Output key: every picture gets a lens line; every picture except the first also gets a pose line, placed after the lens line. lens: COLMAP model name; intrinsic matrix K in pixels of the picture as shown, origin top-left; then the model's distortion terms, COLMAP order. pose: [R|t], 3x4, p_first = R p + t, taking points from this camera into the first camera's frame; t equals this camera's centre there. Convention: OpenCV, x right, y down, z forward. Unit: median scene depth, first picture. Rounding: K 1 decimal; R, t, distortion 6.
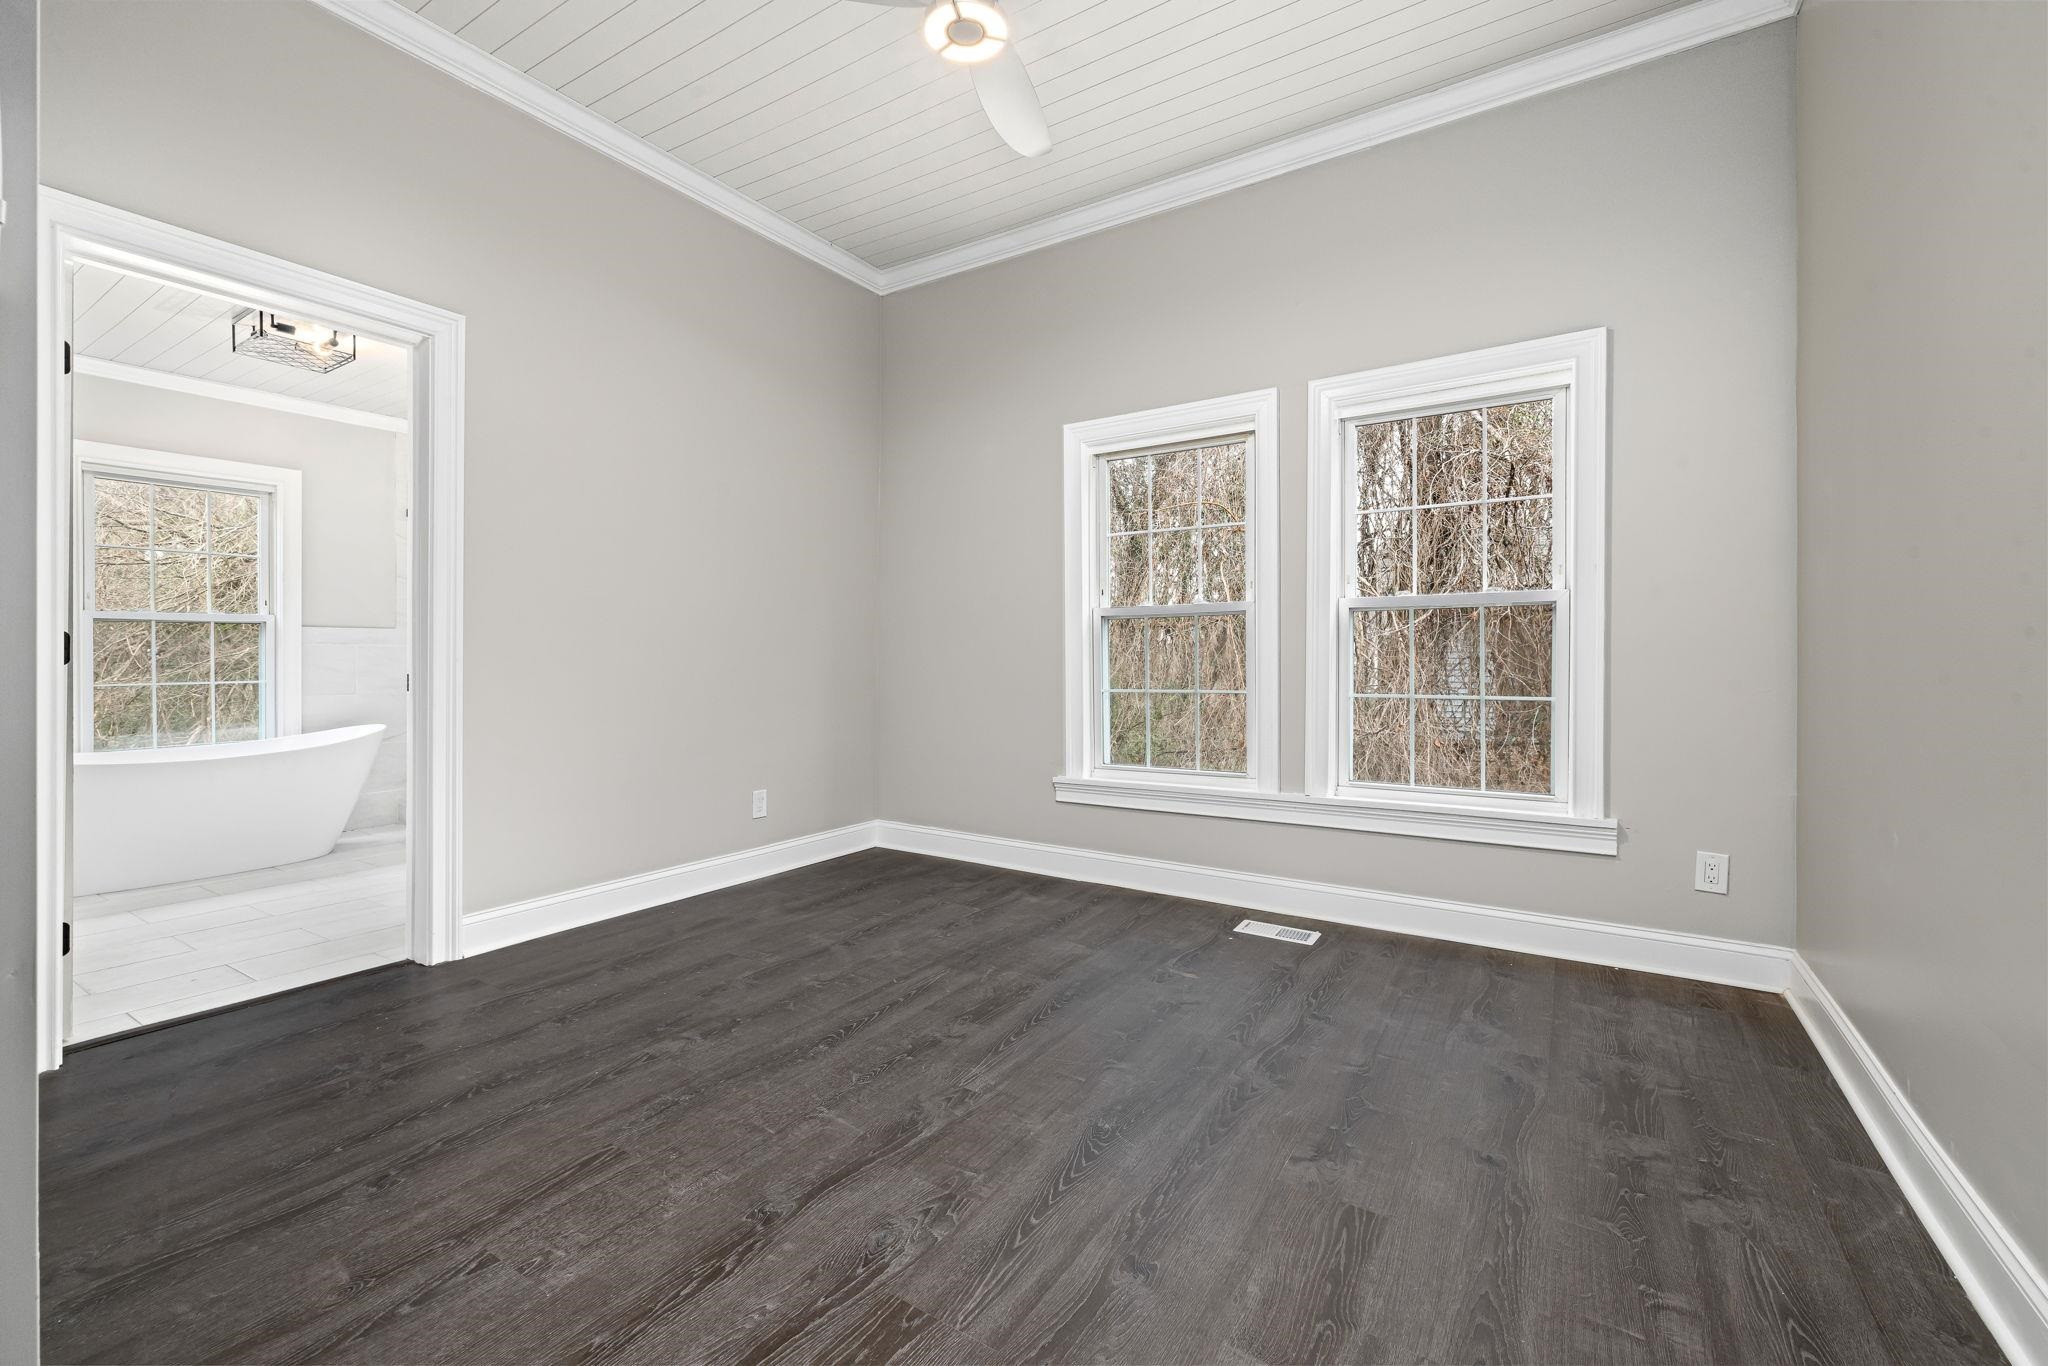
lens RADIAL K [[861.7, 0, 988.3], [0, 861.7, 653.6], [0, 0, 1]] dist [0.001739, -0.000482]
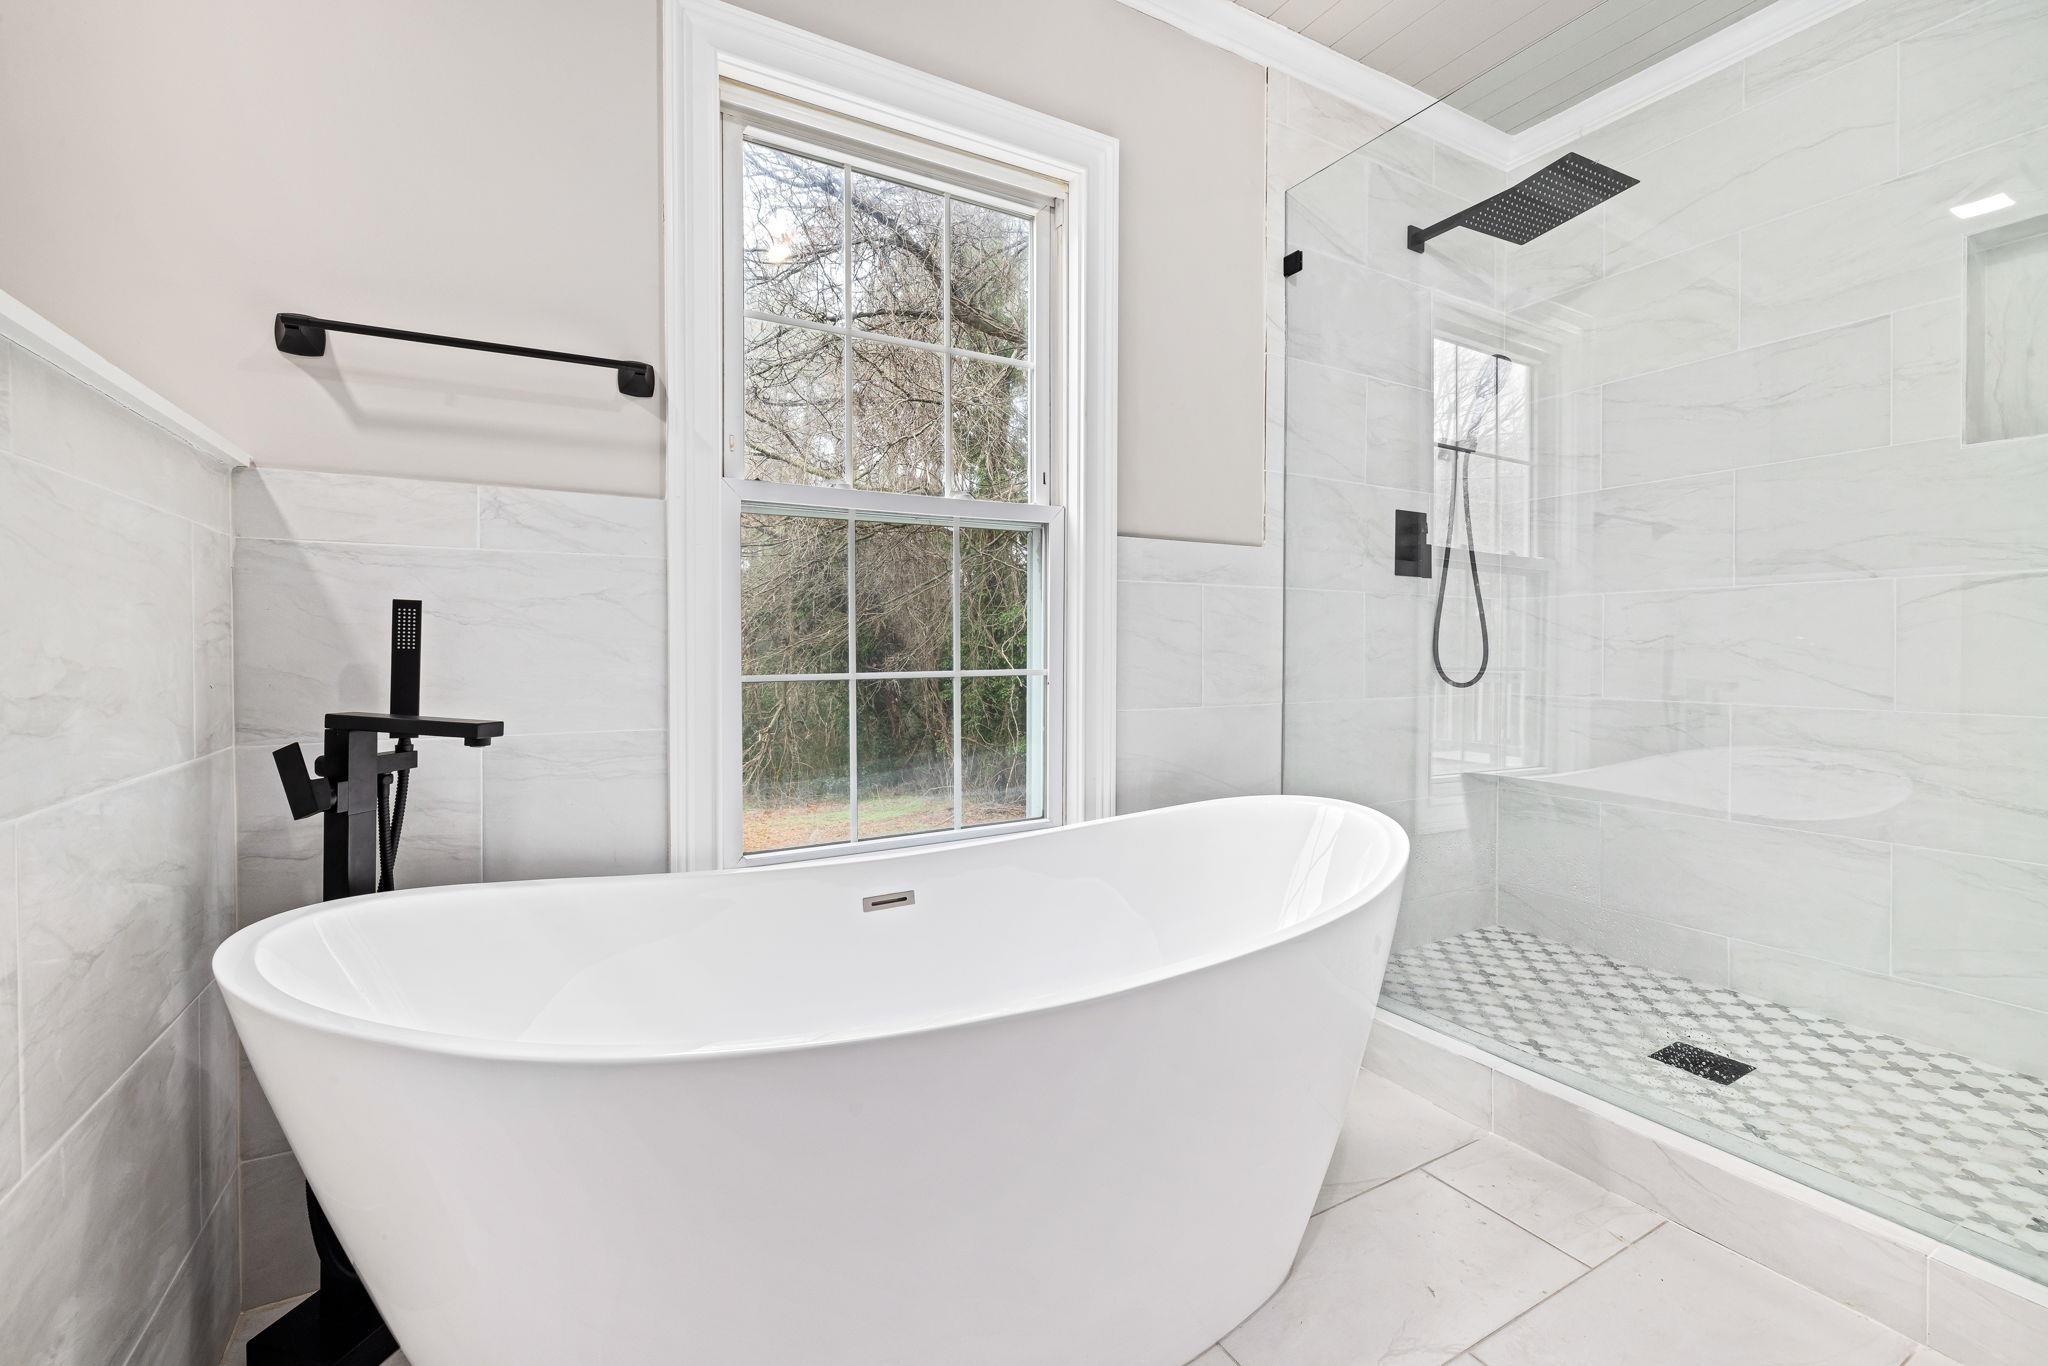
lens RADIAL K [[861.7, 0, 1023.6], [0, 861.7, 657.3], [0, 0, 1]] dist [0.001739, -0.000482]
pose [[0.897660, 0.011112, -0.440549, -0.657099], [-0.003351, 0.999825, 0.018391, 0.017061], [0.440677, -0.015032, 0.897540, 0.621935]]
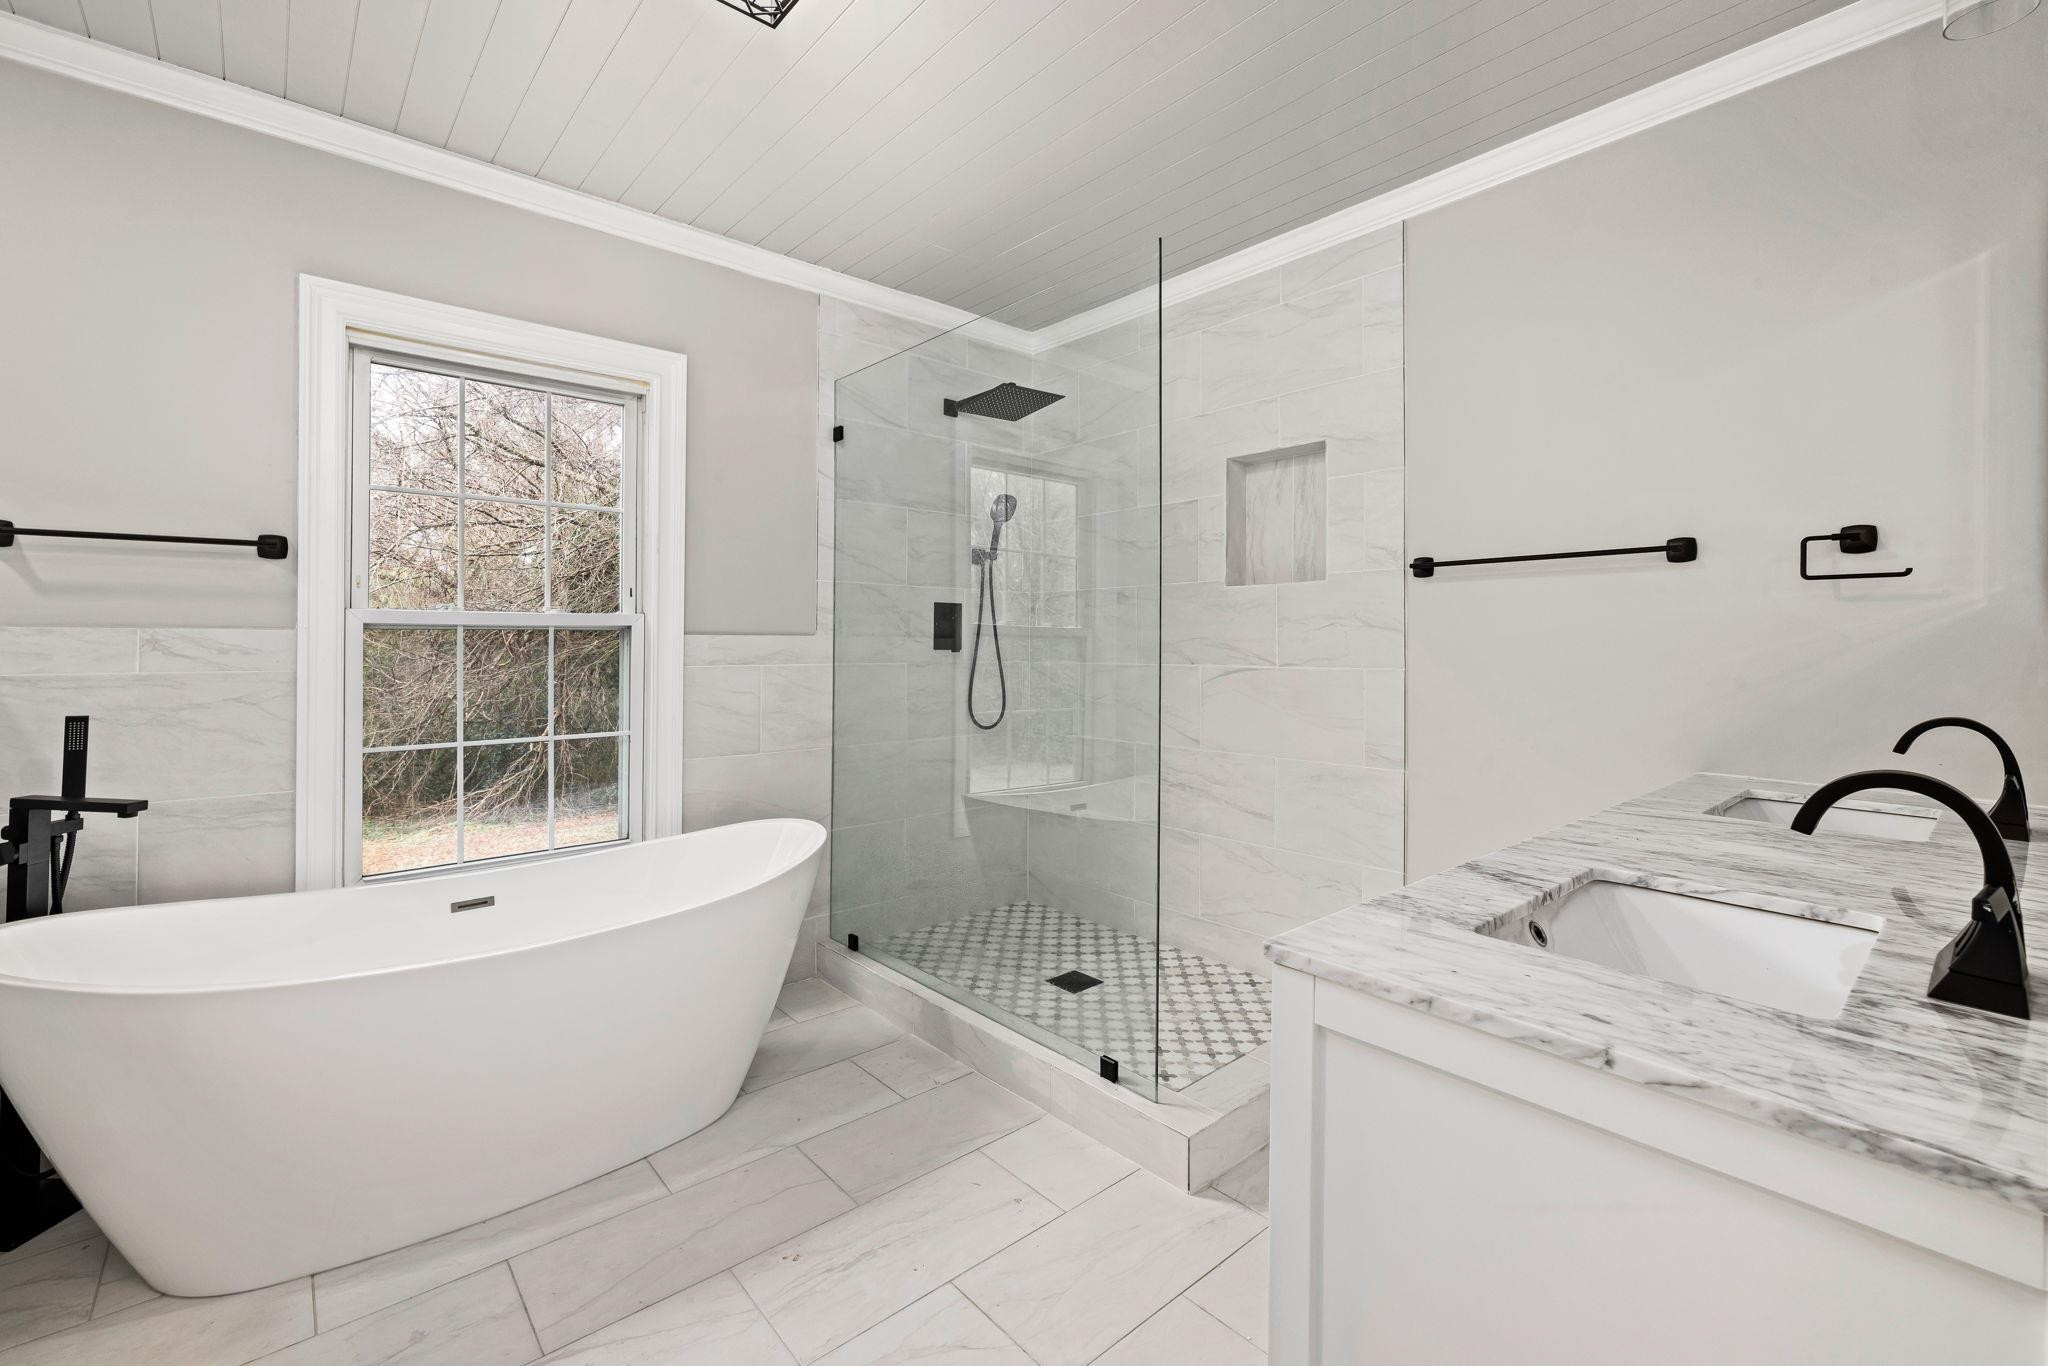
lens RADIAL K [[861.7, 0, 1008.5], [0, 861.7, 641.0], [0, 0, 1]] dist [0.001739, -0.000482]
pose [[0.965858, 0.007955, -0.258948, -0.449698], [-0.008151, 0.999967, 0.000314, -0.029196], [0.258942, 0.001807, 0.965891, 0.515421]]
